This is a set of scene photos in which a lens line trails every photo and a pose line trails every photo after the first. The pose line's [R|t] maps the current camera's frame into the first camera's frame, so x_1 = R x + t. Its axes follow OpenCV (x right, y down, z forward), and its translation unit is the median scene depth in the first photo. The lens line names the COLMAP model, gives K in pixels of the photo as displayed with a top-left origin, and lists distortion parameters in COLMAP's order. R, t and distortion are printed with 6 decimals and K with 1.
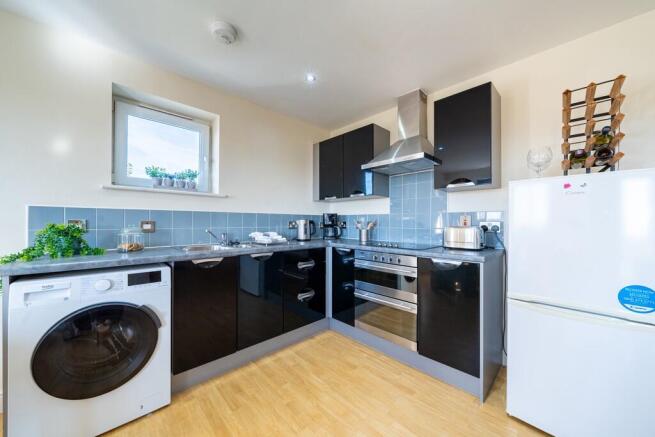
lens RADIAL K [[228.5, 0, 329.4], [0, 228.5, 221.2], [0, 0, 1]] dist [0.000595, 0.000177]
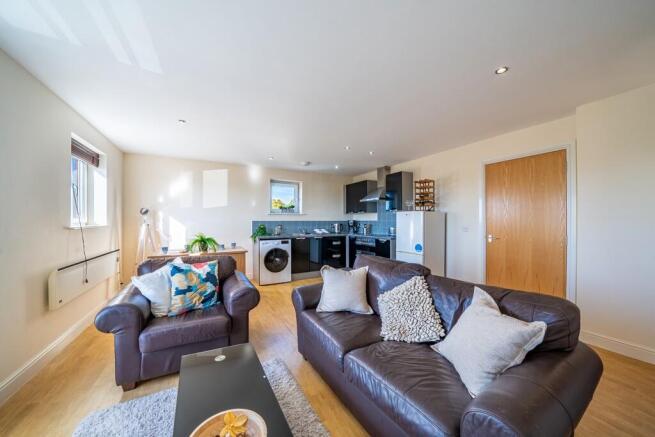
lens RADIAL K [[228.5, 0, 327.6], [0, 228.5, 220.7], [0, 0, 1]] dist [0.000595, 0.000177]
pose [[0.961028, -0.005935, -0.276388, 0.452955], [0.007355, 0.999965, 0.004101, -0.048190], [0.276354, -0.005974, 0.961037, -1.267743]]
